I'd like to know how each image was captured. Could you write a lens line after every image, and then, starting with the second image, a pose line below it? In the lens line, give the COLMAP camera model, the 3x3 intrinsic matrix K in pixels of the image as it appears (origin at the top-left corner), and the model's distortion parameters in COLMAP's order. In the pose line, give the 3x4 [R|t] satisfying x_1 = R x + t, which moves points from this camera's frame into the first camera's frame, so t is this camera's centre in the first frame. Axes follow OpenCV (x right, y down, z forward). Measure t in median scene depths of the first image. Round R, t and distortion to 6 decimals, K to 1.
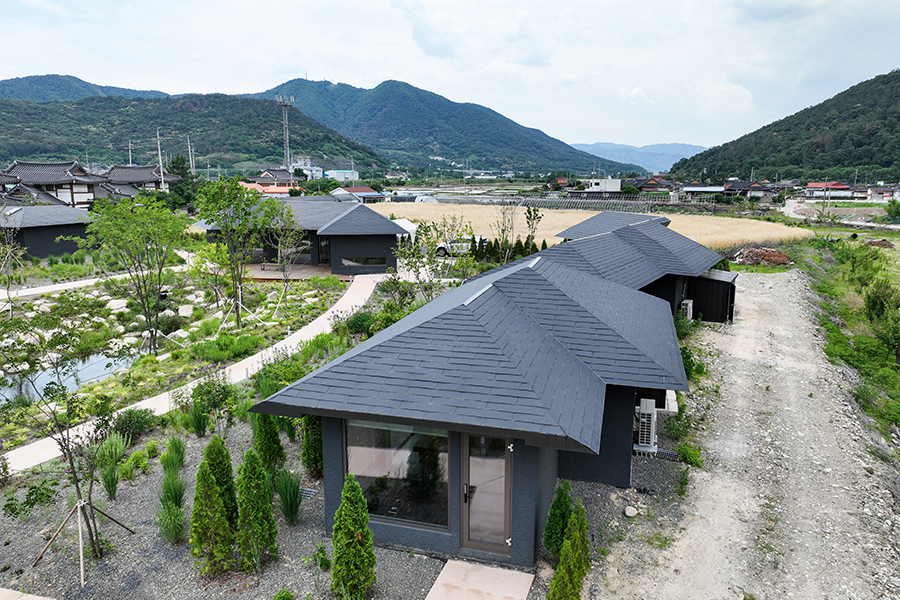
lens RADIAL K [[637.0, 0, 447.8], [0, 637.0, 300.6], [0, 0, 1]] dist [-0.001938, 0.018440]
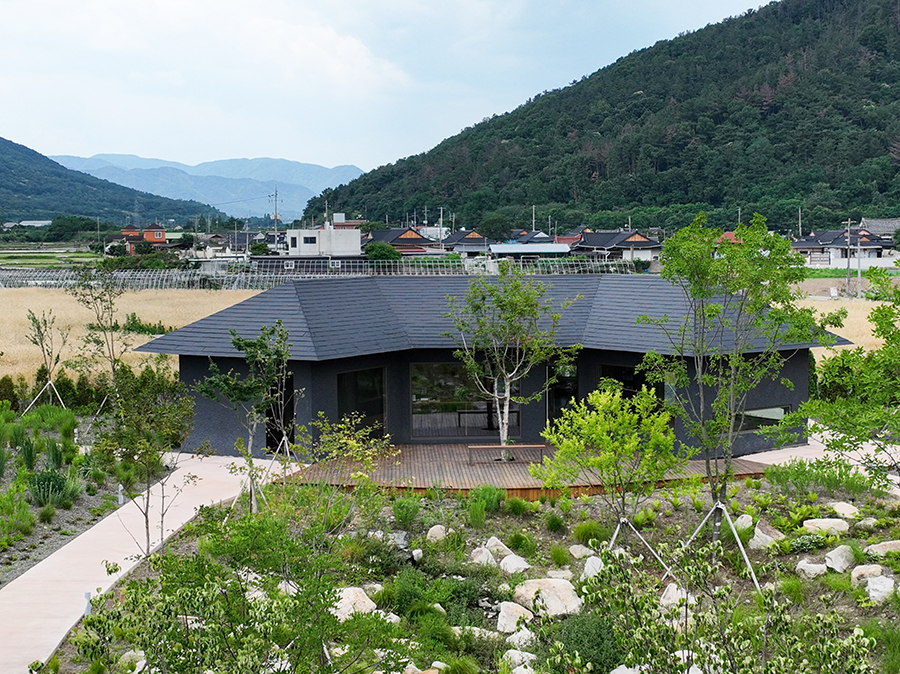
lens RADIAL K [[1448.0, 0, 445.6], [0, 1448.0, 340.5], [0, 0, 1]] dist [0.011560, 0.000000]
pose [[0.894571, -0.041308, 0.445013, -0.138542], [0.092296, 0.991331, -0.093514, -0.009223], [-0.437292, 0.124728, 0.890628, 0.061301]]
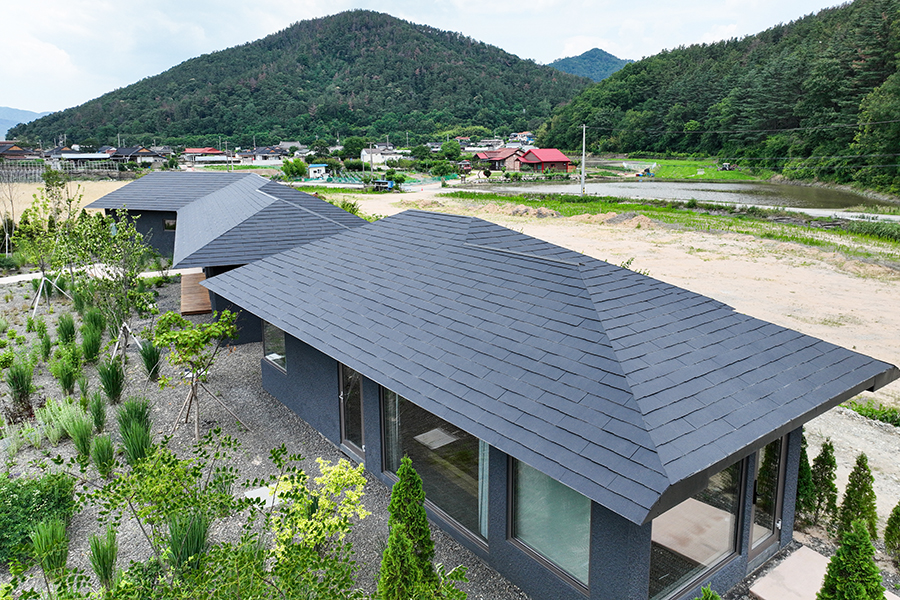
lens RADIAL K [[637.0, 0, 449.2], [0, 637.0, 264.9], [0, 0, 1]] dist [-0.001938, 0.018440]
pose [[0.590774, -0.152008, 0.792388, -0.040049], [0.157041, 0.984974, 0.071869, -0.003994], [-0.791406, 0.081979, 0.605769, 0.040479]]
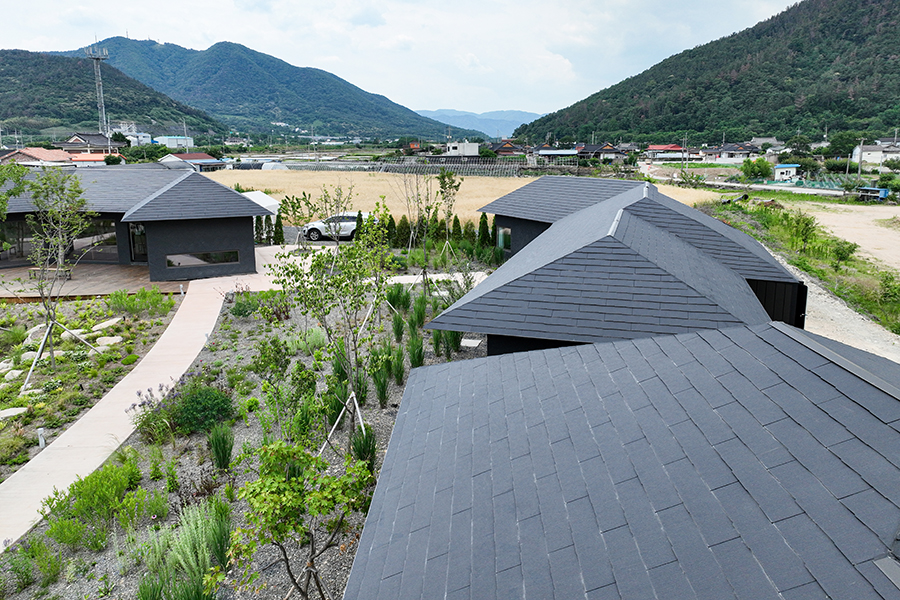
lens RADIAL K [[637.0, 0, 447.8], [0, 637.0, 260.9], [0, 0, 1]] dist [-0.001938, 0.018440]
pose [[0.972037, -0.049038, 0.229652, -0.007515], [0.051097, 0.998689, -0.003022, -0.008952], [-0.229202, 0.014672, 0.973268, 0.061157]]
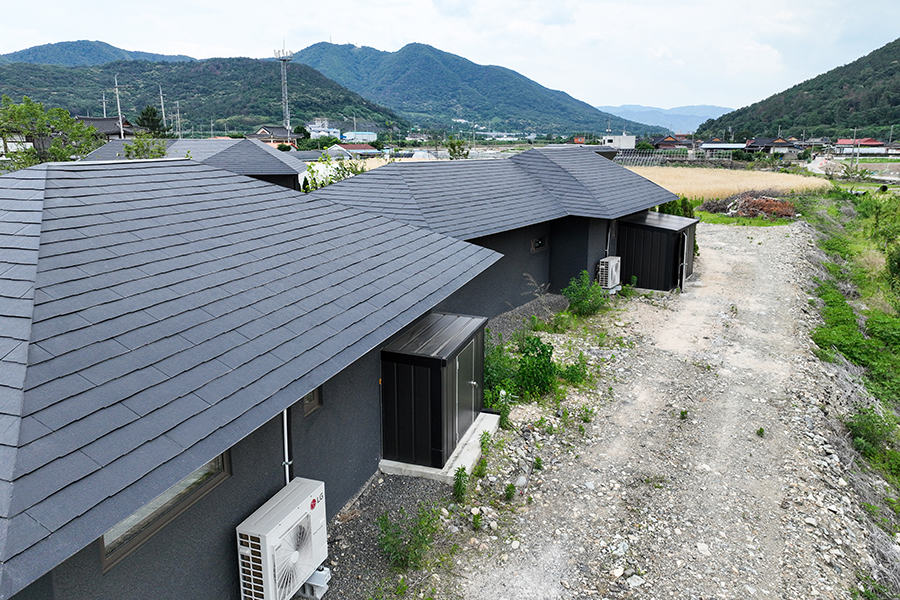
lens RADIAL K [[637.0, 0, 447.6], [0, 637.0, 260.9], [0, 0, 1]] dist [-0.001938, 0.018440]
pose [[0.999208, 0.004914, -0.039475, 0.031149], [-0.005105, 0.999976, -0.004728, 0.001002], [0.039451, 0.004925, 0.999209, 0.043665]]
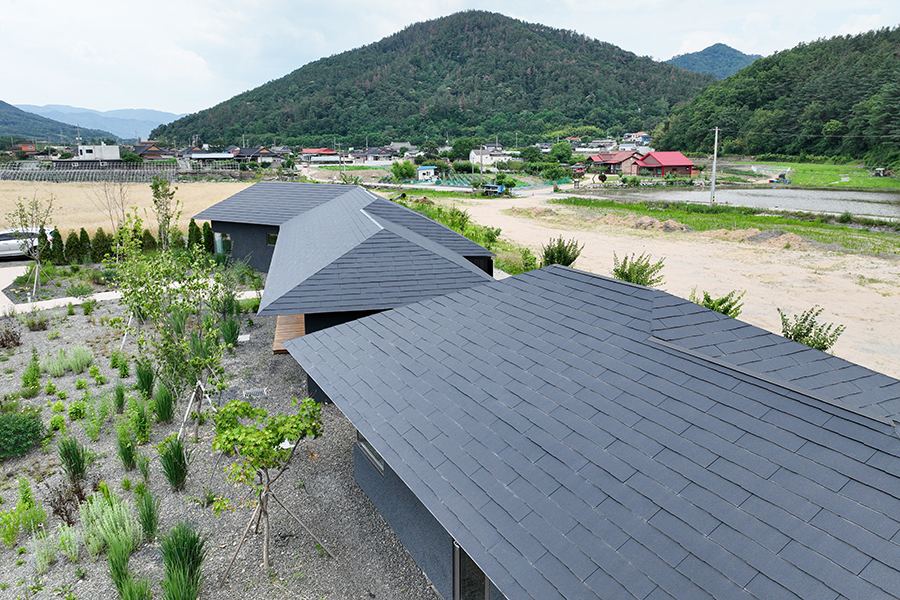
lens RADIAL K [[637.0, 0, 448.8], [0, 637.0, 262.7], [0, 0, 1]] dist [-0.001938, 0.018440]
pose [[0.716396, -0.127859, 0.685878, -0.027781], [0.133223, 0.990045, 0.045409, -0.009184], [-0.684856, 0.058844, 0.726299, 0.054013]]
